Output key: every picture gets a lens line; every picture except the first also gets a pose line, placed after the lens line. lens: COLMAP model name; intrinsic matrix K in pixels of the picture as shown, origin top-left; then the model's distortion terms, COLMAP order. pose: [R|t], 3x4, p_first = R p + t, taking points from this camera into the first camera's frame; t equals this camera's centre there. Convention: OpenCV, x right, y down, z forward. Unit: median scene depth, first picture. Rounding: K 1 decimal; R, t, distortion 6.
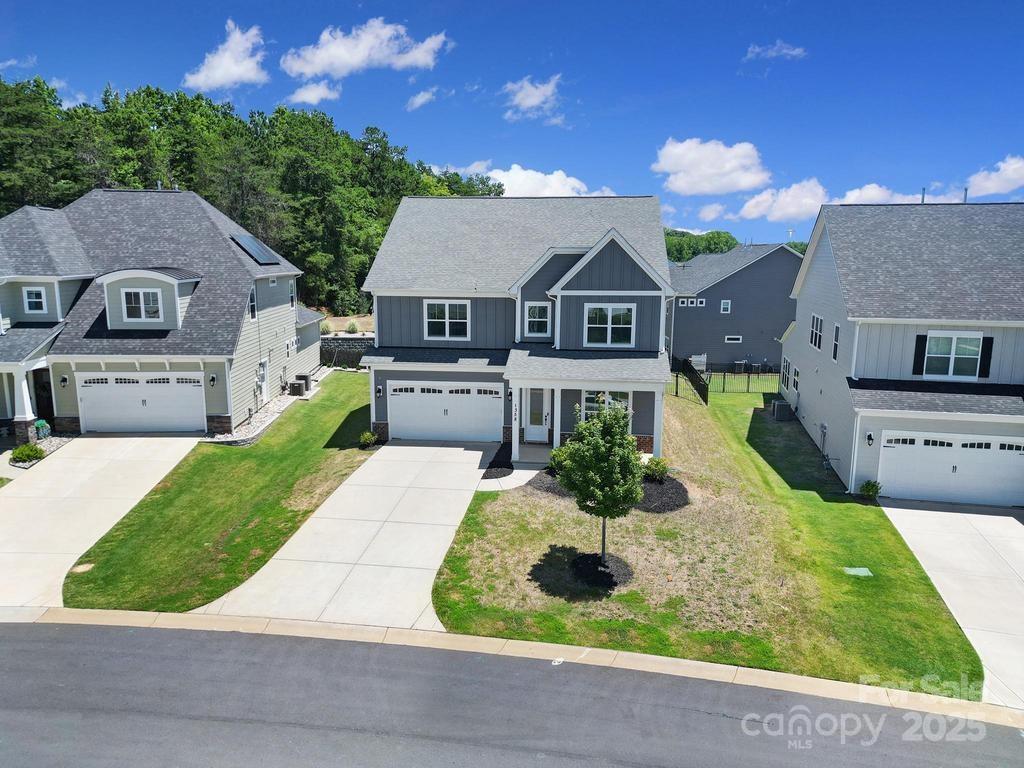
lens RADIAL K [[715.2, 0, 512.0], [0, 715.2, 384.0], [0, 0, 1]] dist [0.074886, -0.074477]
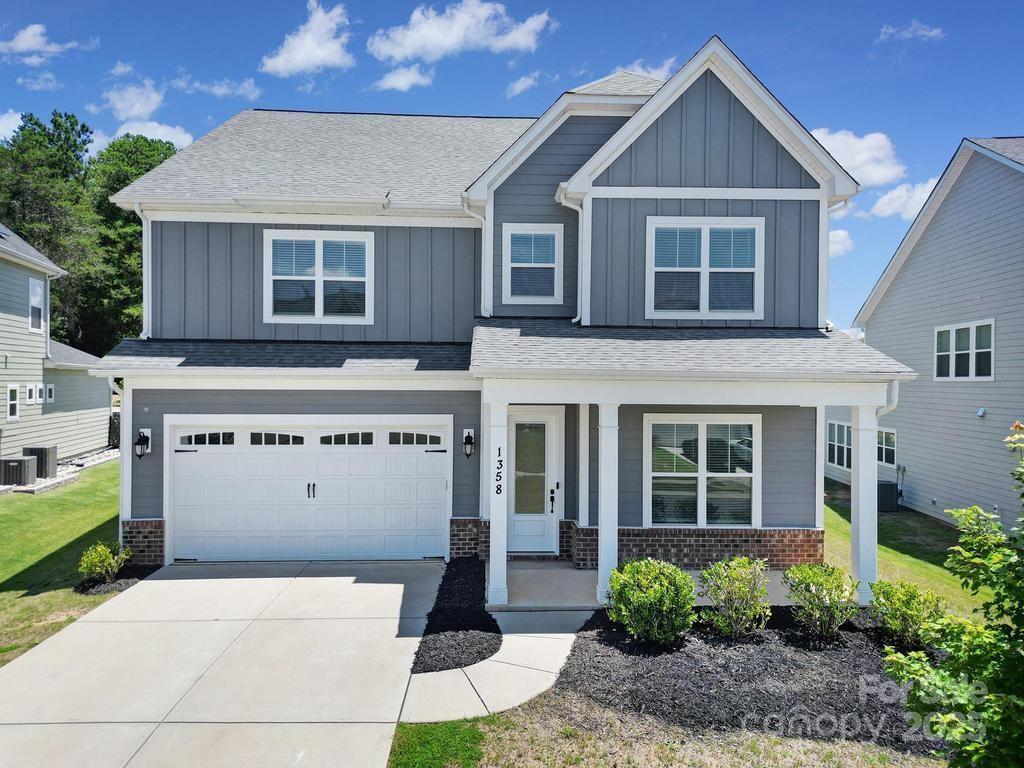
lens RADIAL K [[718.8, 0, 512.0], [0, 718.8, 384.0], [0, 0, 1]] dist [0.062738, -0.079250]
pose [[0.988403, 0.001190, 0.151851, -0.043733], [0.024825, 0.985251, -0.169307, 0.056356], [-0.149812, 0.171113, 0.973795, 0.599807]]
